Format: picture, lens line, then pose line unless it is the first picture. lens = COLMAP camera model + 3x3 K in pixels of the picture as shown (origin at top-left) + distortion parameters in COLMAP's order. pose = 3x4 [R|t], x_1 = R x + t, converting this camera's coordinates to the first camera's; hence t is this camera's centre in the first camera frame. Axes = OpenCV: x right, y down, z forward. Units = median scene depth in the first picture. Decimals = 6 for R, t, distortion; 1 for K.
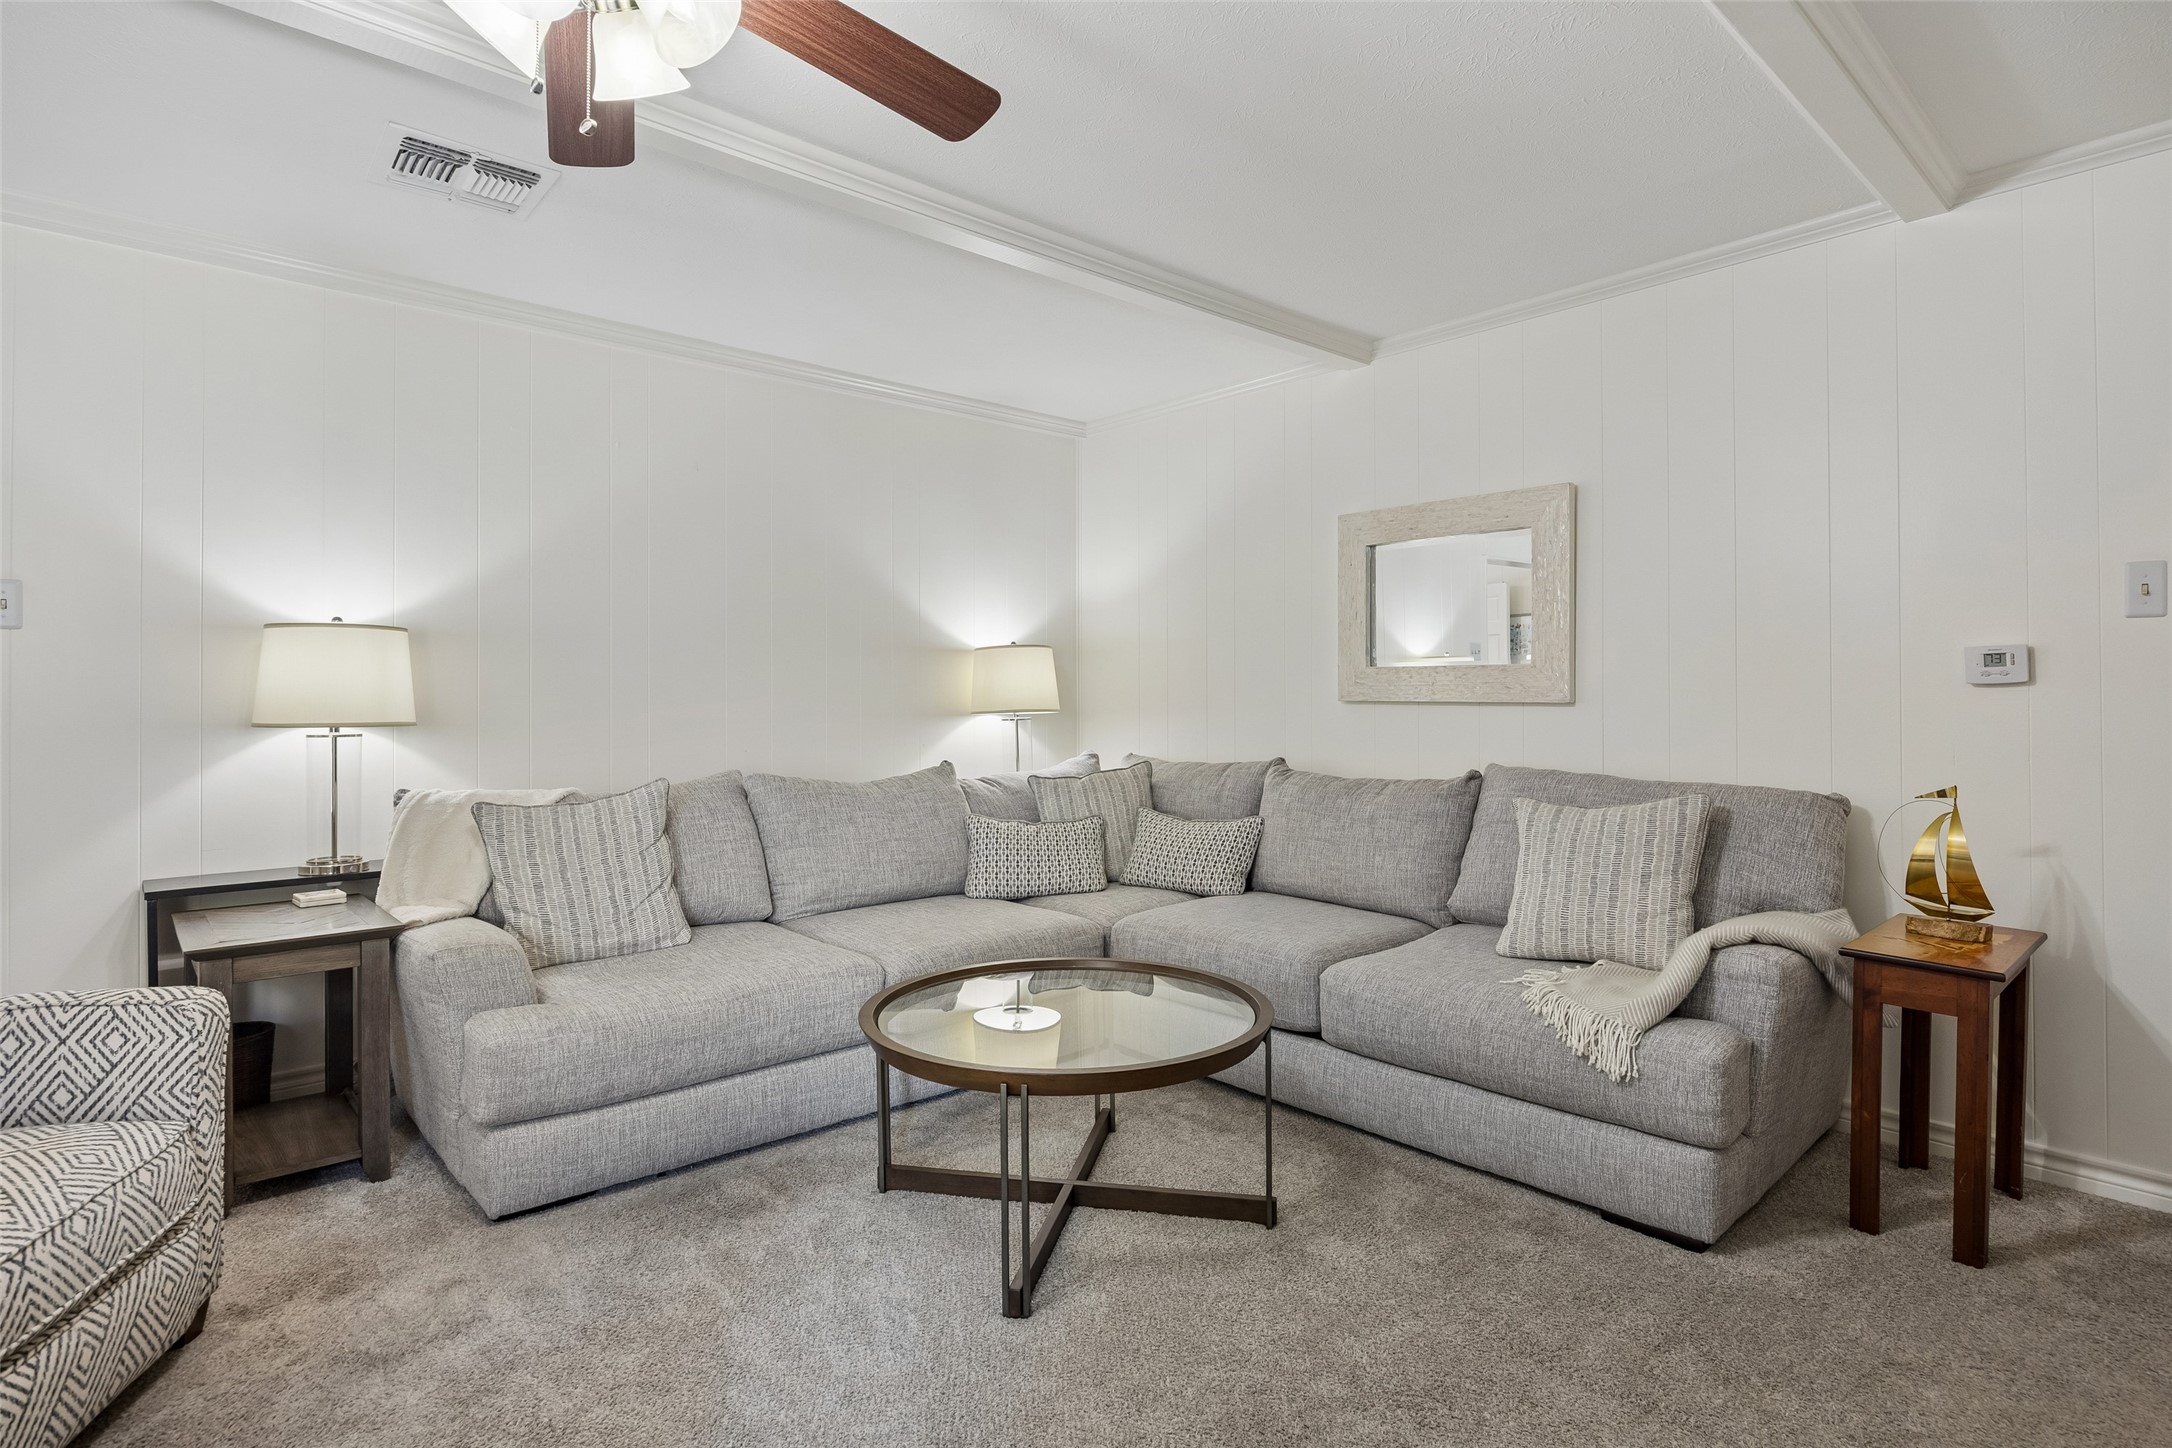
lens RADIAL K [[1082.1, 0, 1092.8], [0, 1082.1, 689.4], [0, 0, 1]] dist [-0.007304, 0.000597]
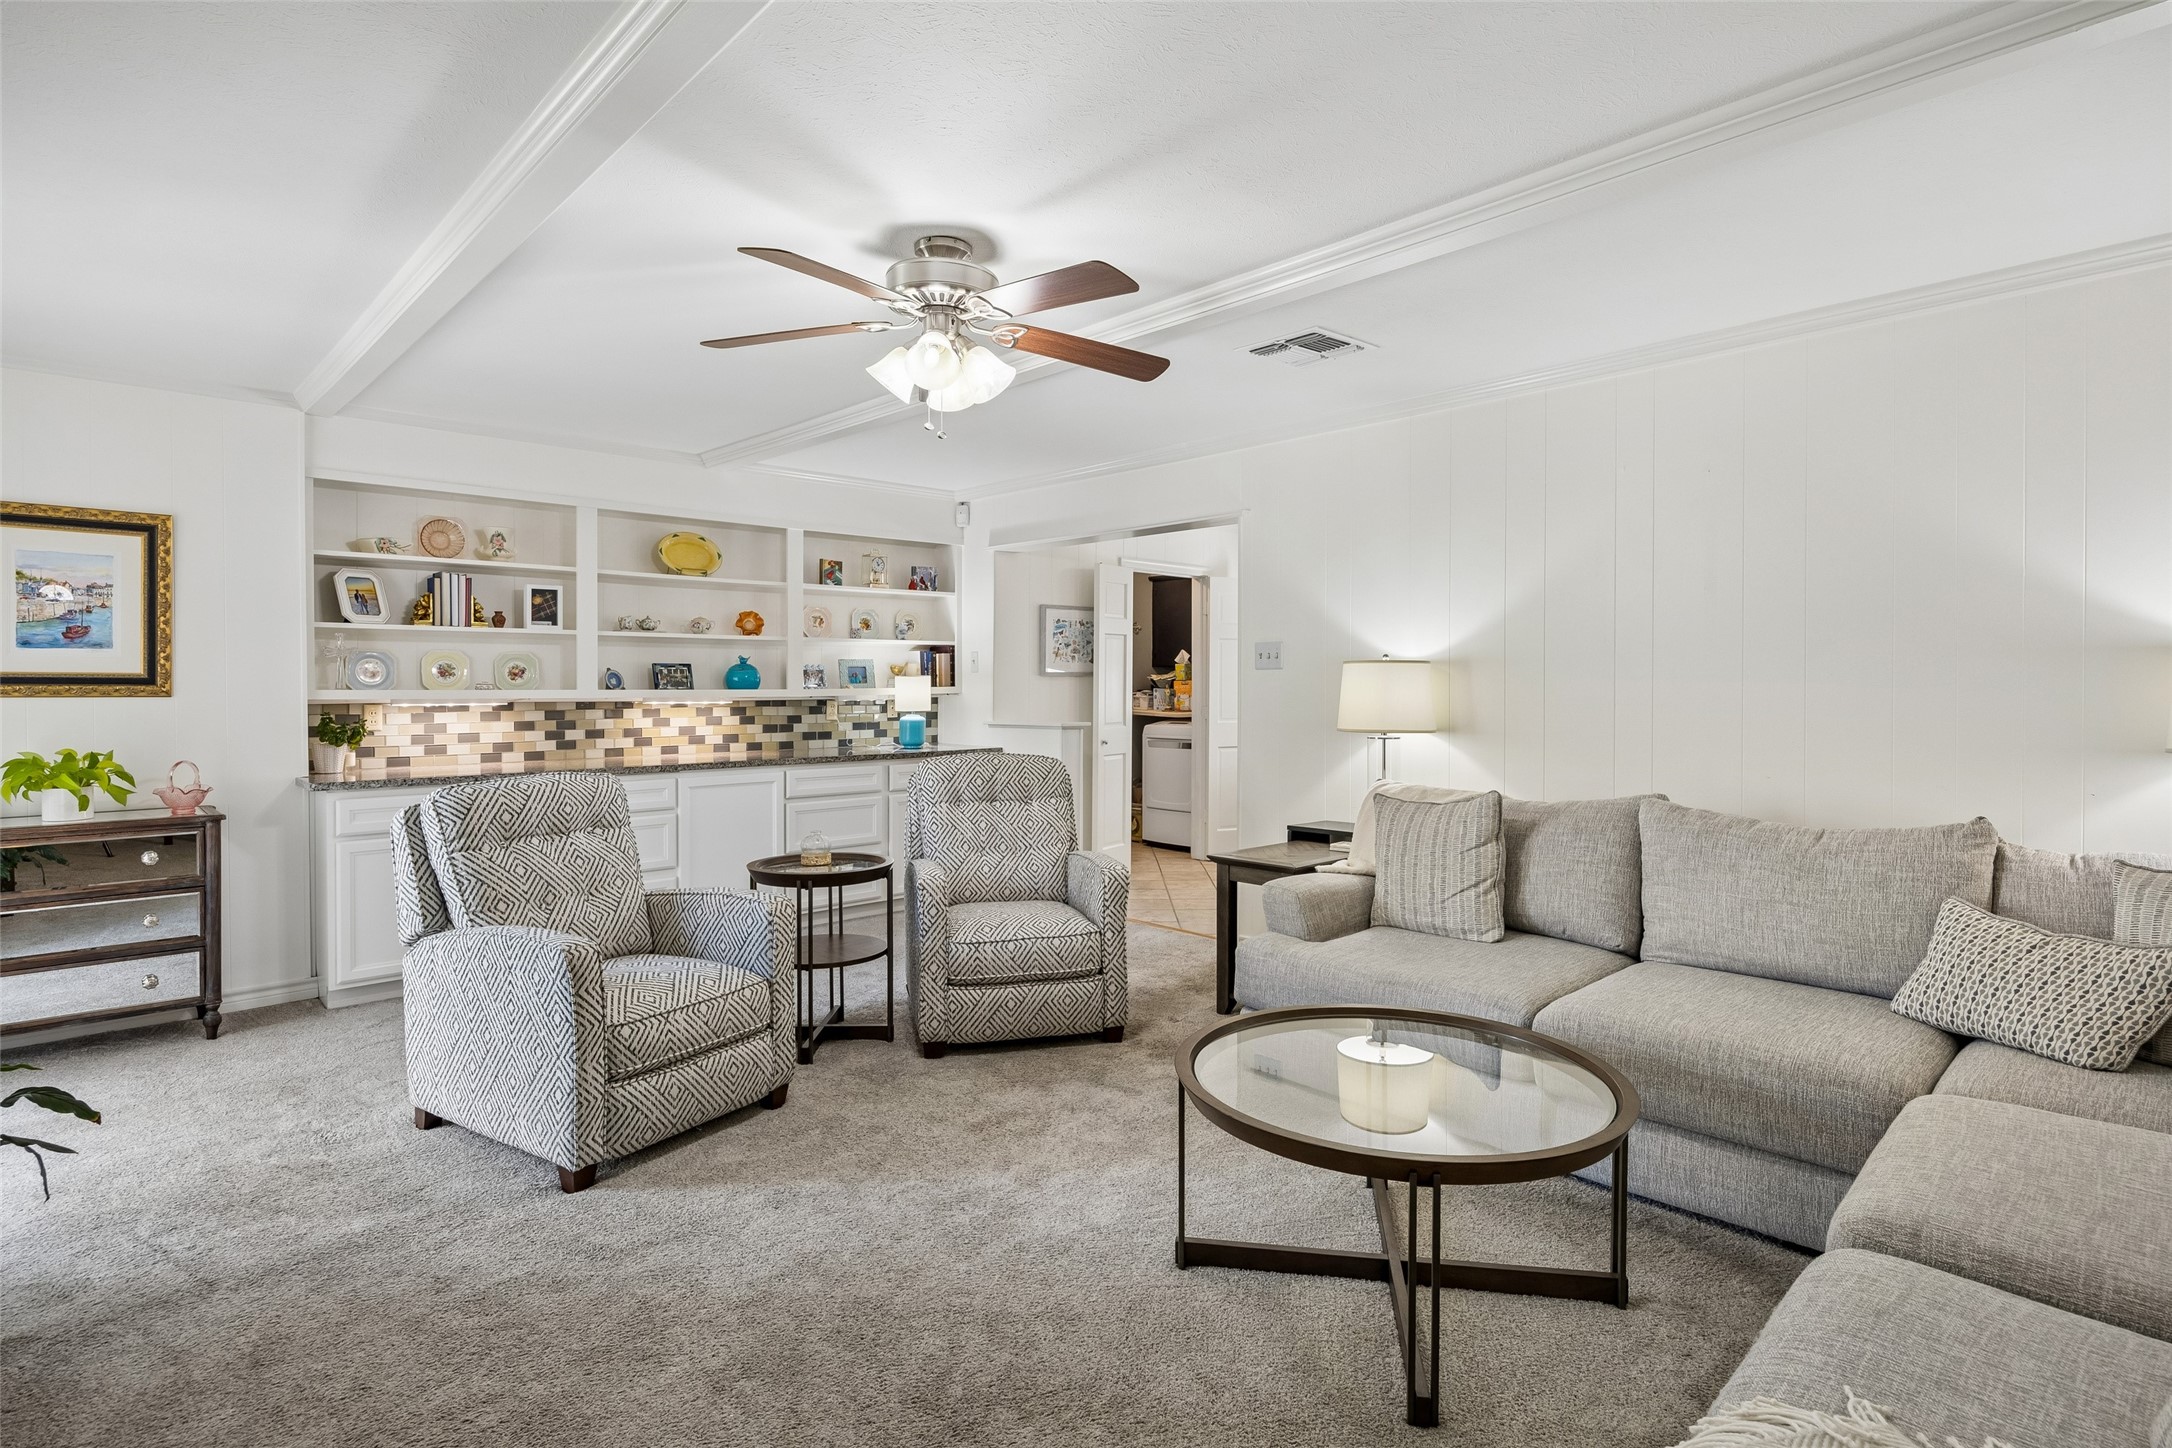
lens RADIAL K [[1082.1, 0, 1100.7], [0, 1082.1, 685.7], [0, 0, 1]] dist [-0.007304, 0.000597]
pose [[0.043194, 0.002418, -0.999064, 0.648549], [0.009433, 0.999952, 0.002828, -0.030650], [0.999022, -0.009546, 0.043169, 0.514355]]
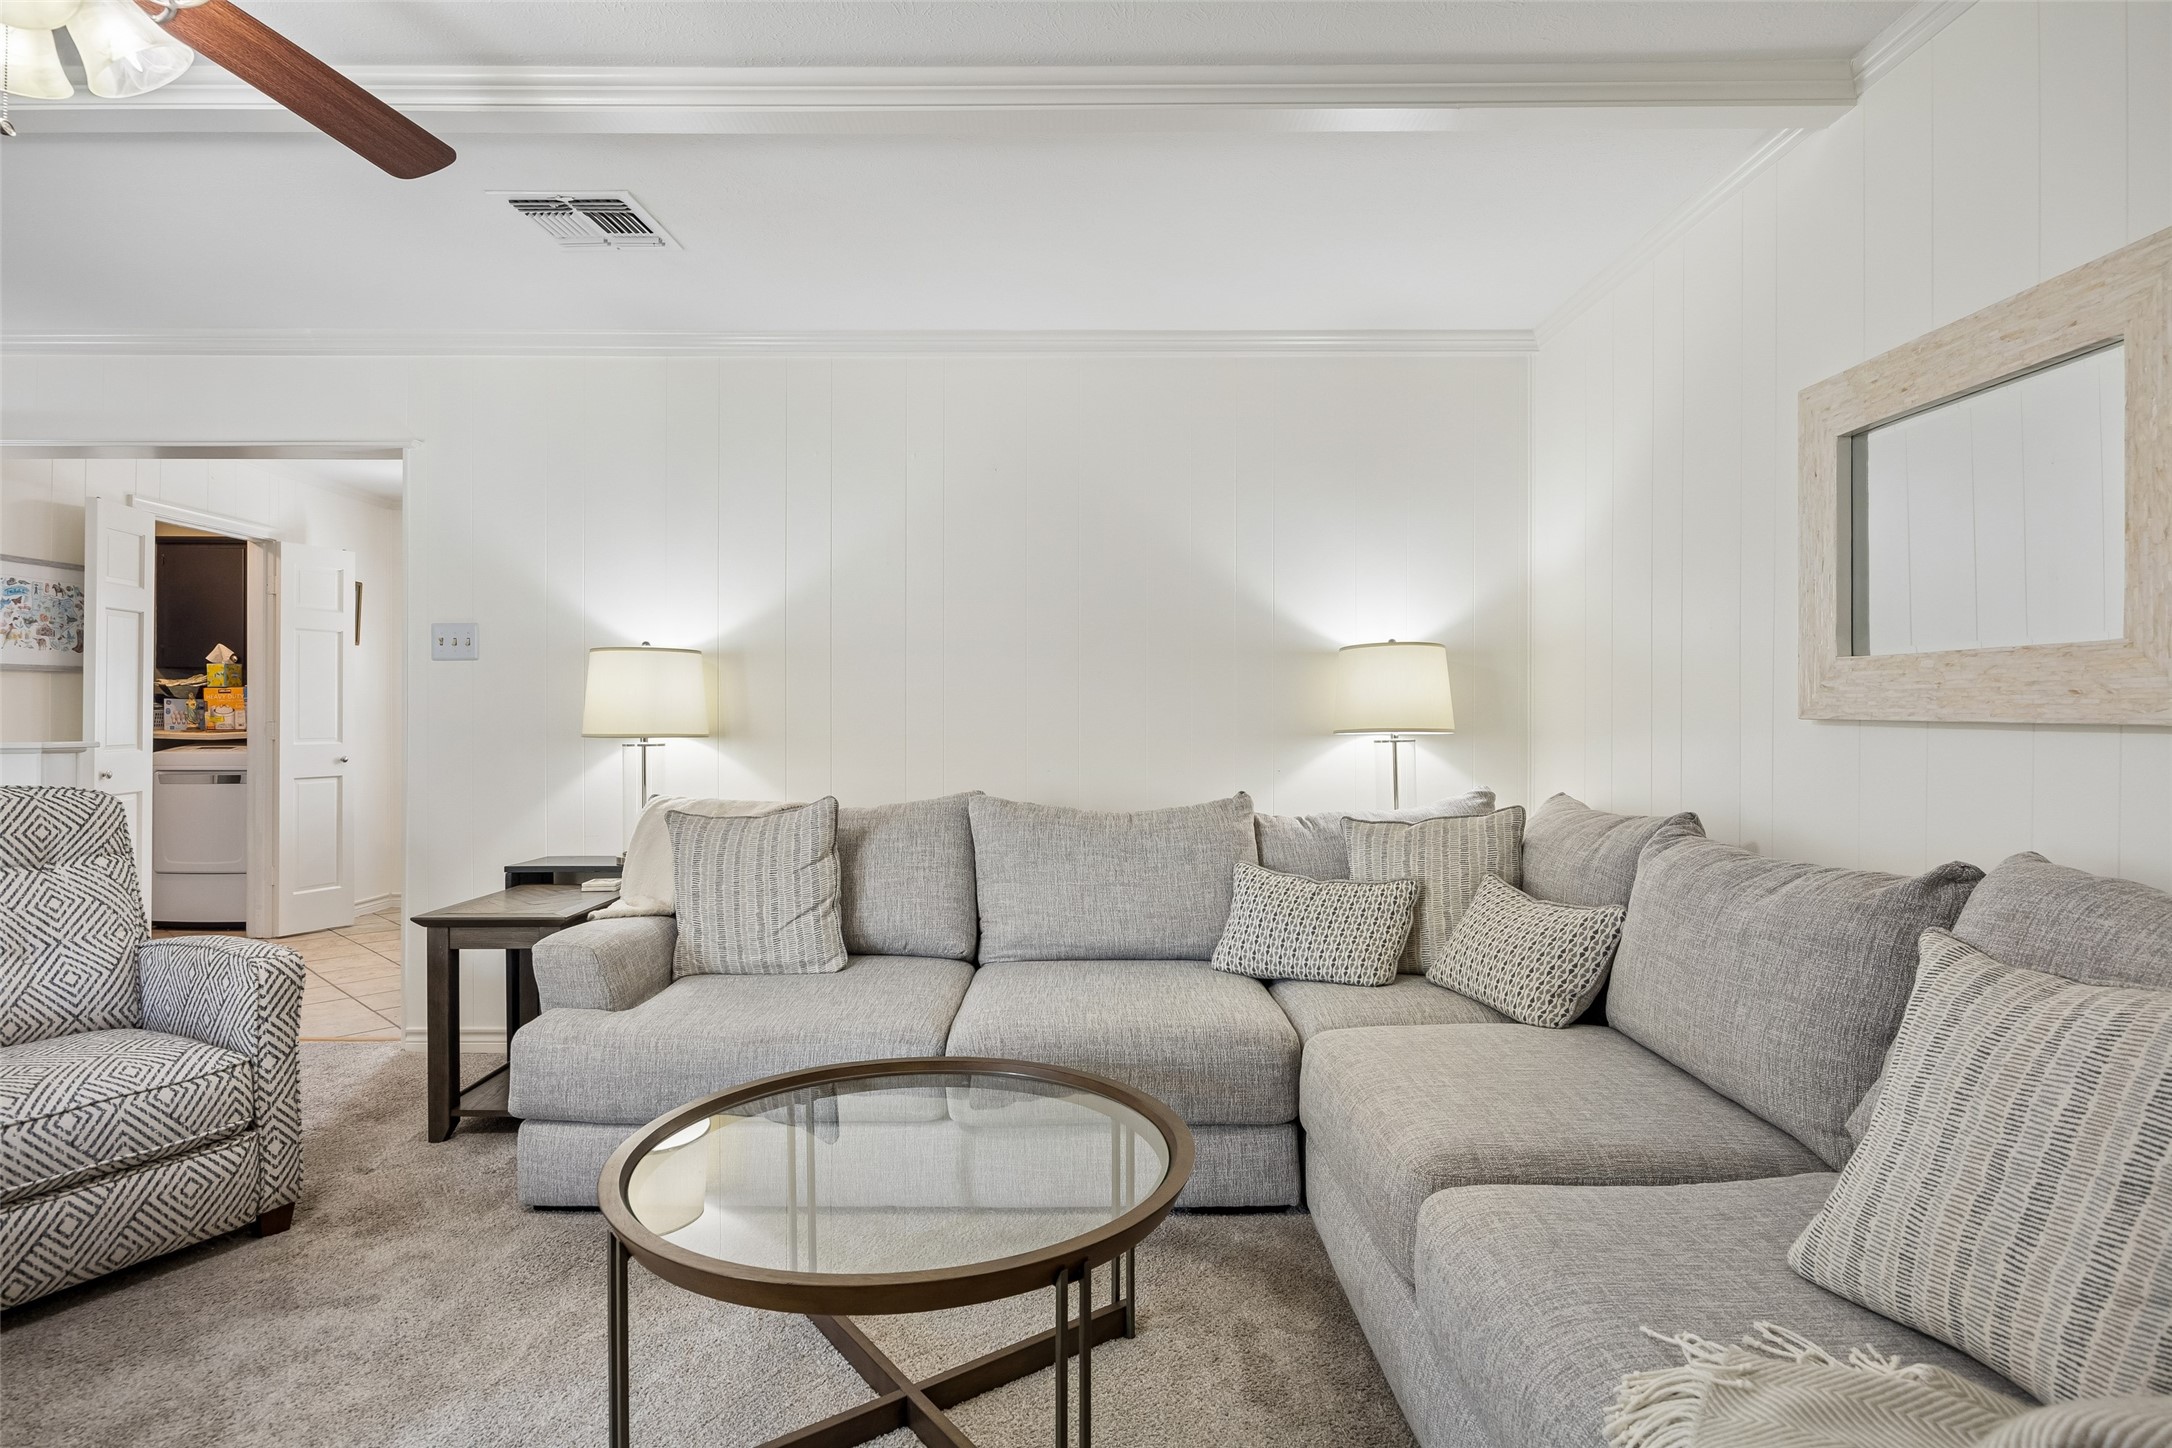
lens RADIAL K [[1116.1, 0, 1087.1], [0, 1116.1, 714.7], [0, 0, 1]] dist [-0.009656, 0.001246]
pose [[0.751809, 0.002046, -0.659378, 0.398336], [0.004353, 0.999958, 0.008066, 0.002576], [0.659367, -0.008935, 0.751769, 0.380955]]
